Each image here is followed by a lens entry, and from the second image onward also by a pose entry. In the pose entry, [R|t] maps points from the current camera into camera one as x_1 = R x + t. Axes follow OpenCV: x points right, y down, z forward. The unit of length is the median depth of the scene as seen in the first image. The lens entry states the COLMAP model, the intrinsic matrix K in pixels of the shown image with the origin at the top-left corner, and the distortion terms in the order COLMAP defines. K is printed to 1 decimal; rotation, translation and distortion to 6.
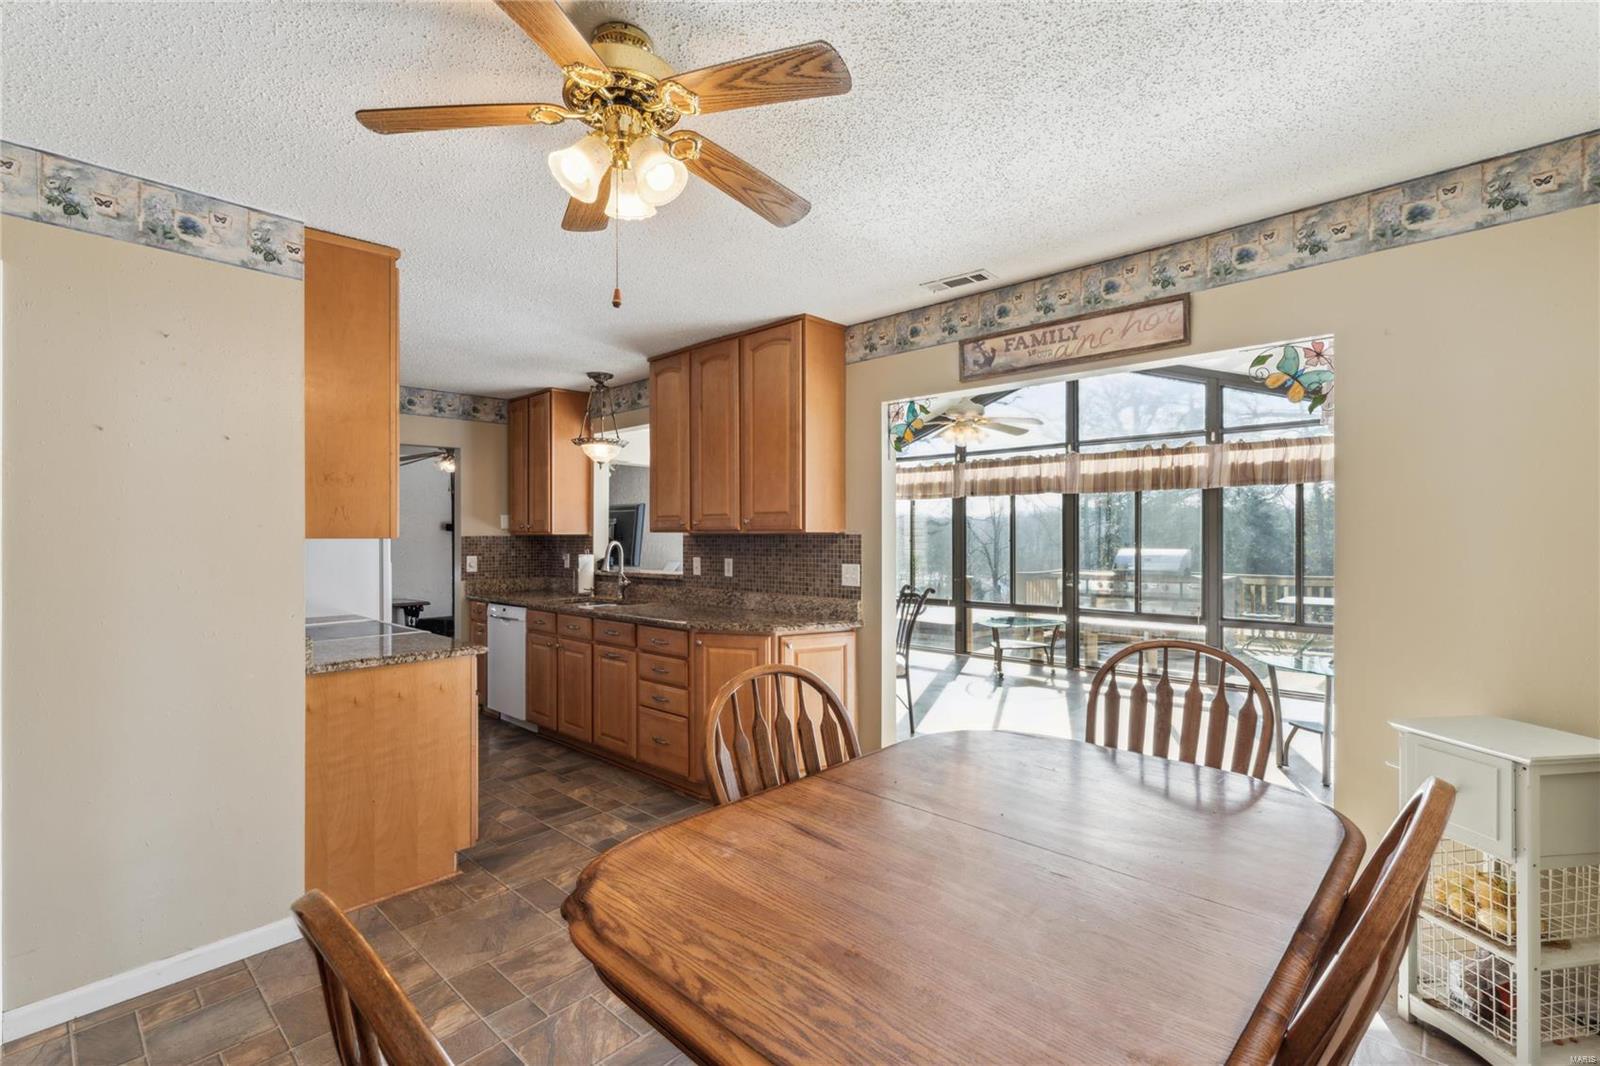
lens RADIAL K [[692.9, 0, 800.0], [0, 692.9, 533.0], [0, 0, 1]] dist [-0.000196, -0.000086]
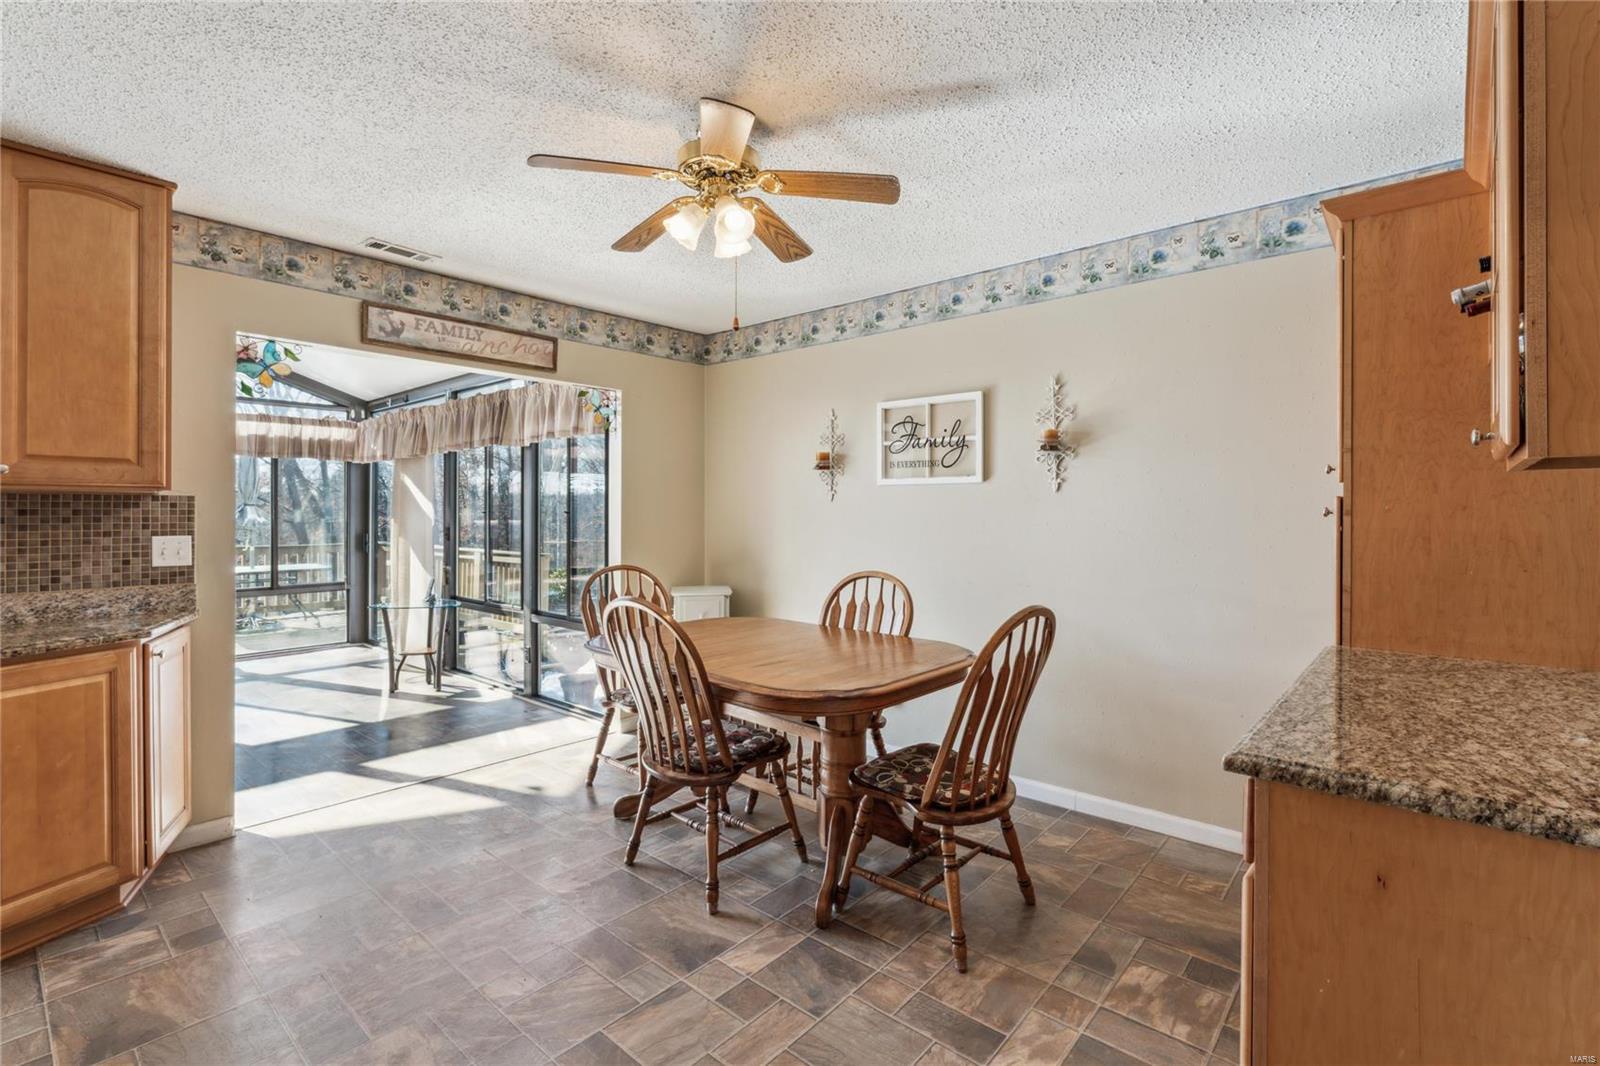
lens RADIAL K [[728.2, 0, 800.4], [0, 728.2, 509.4], [0, 0, 1]] dist [0.000285, -0.000033]
pose [[-0.011548, 0.003595, 0.999927, -0.833767], [-0.001862, 0.999992, -0.003616, 0.021720], [-0.999932, -0.001903, -0.011541, 0.407119]]
